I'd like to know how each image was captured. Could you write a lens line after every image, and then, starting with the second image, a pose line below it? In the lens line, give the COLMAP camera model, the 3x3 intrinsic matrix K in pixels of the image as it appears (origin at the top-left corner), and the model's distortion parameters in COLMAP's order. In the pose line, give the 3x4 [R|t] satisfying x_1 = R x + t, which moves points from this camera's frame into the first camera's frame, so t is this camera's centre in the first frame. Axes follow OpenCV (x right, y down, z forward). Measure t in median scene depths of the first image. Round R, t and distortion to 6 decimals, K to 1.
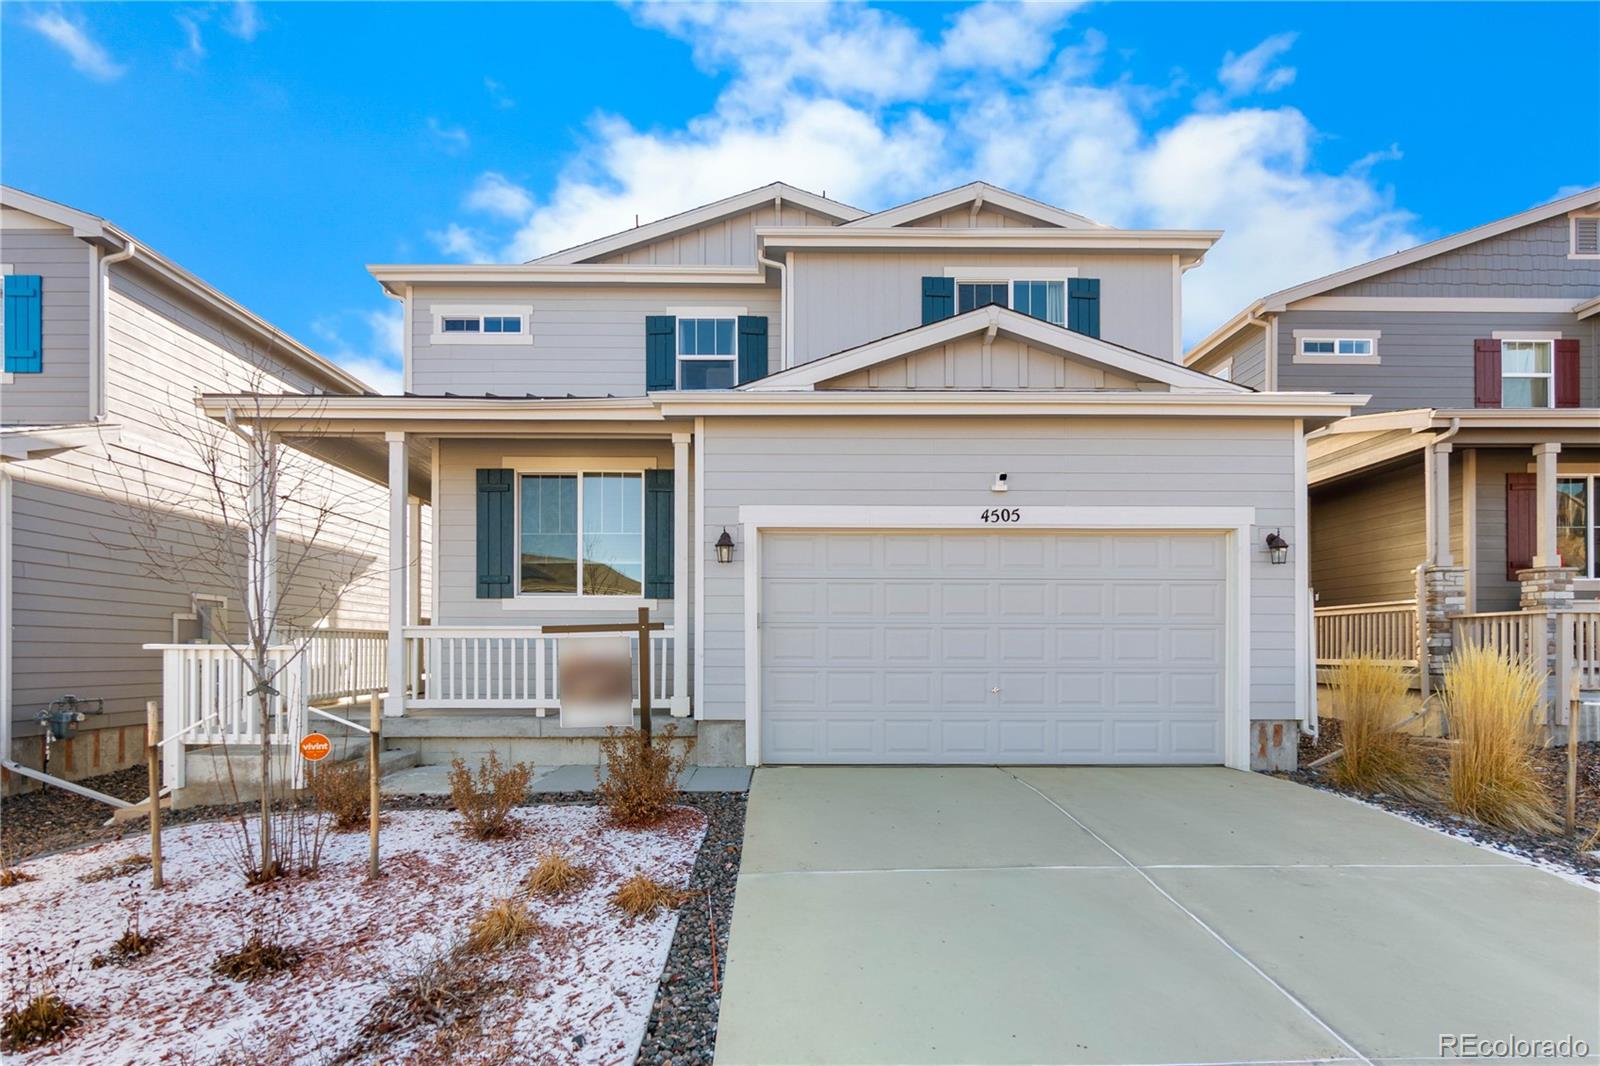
lens RADIAL K [[843.2, 0, 801.6], [0, 843.2, 589.2], [0, 0, 1]] dist [0.023723, -0.030611]
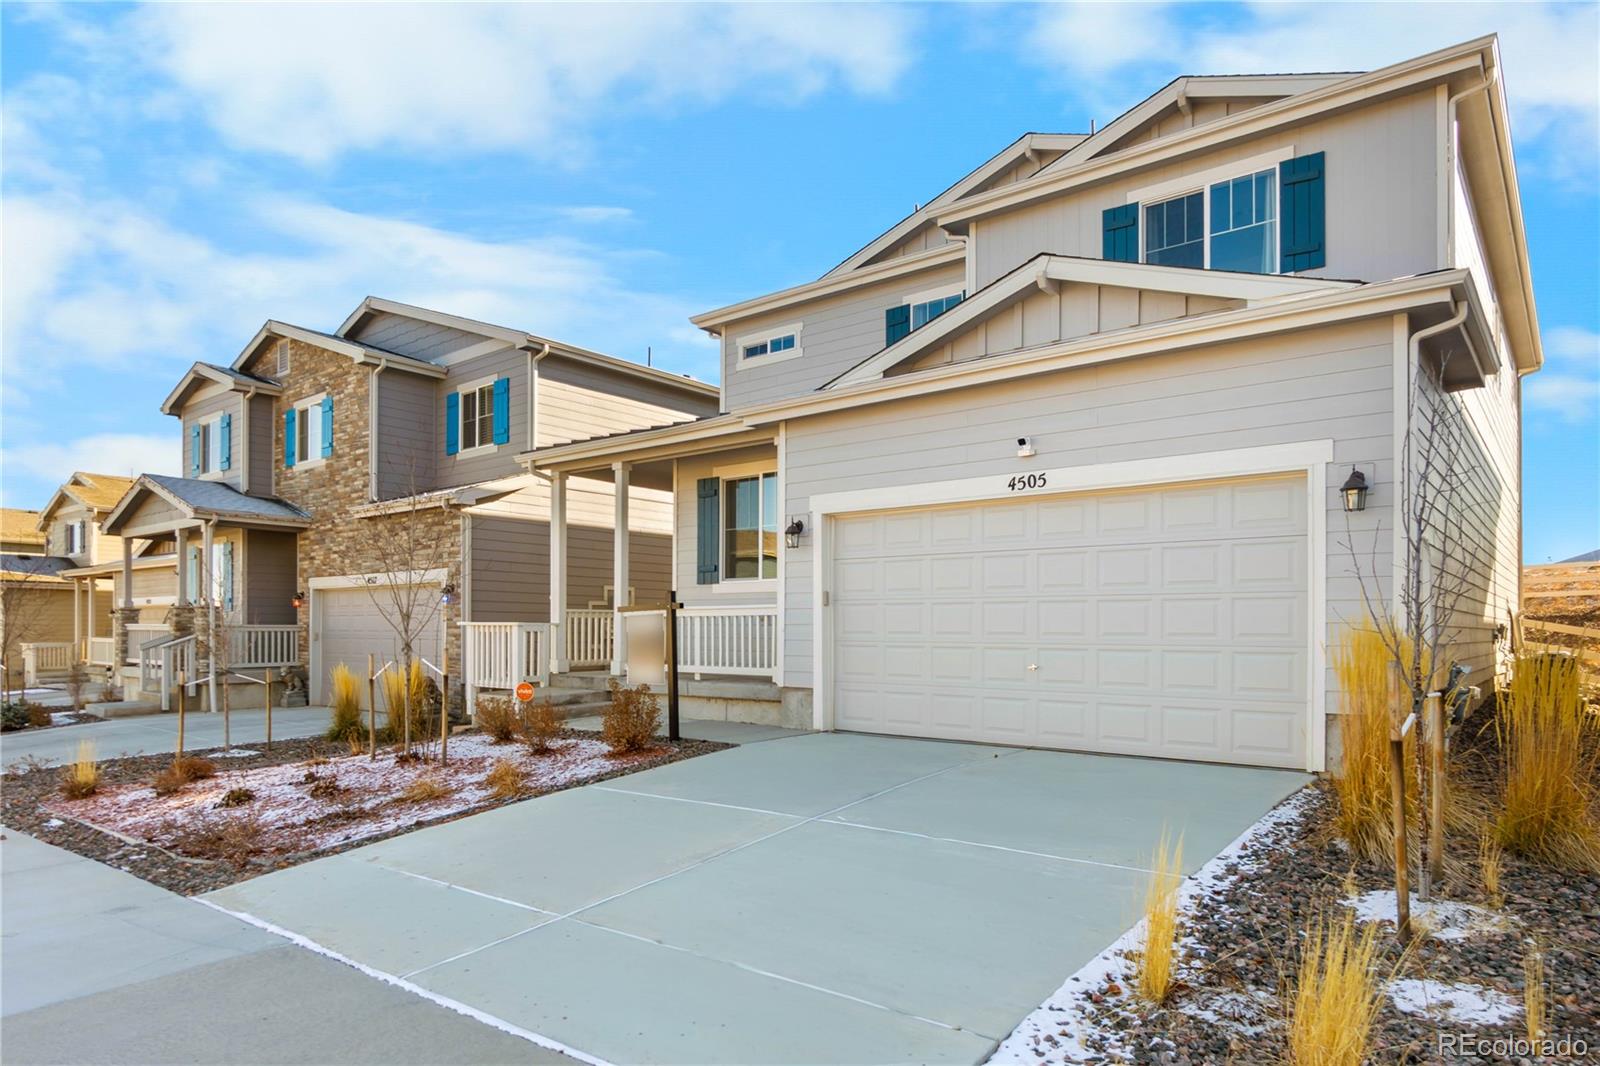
lens RADIAL K [[974.4, 0, 827.3], [0, 974.4, 536.8], [0, 0, 1]] dist [-0.003822, -0.000328]
pose [[0.773964, -0.059475, -0.630431, 0.727944], [0.045528, 0.998229, -0.038279, 0.005190], [0.631591, 0.000924, 0.775301, 0.014042]]
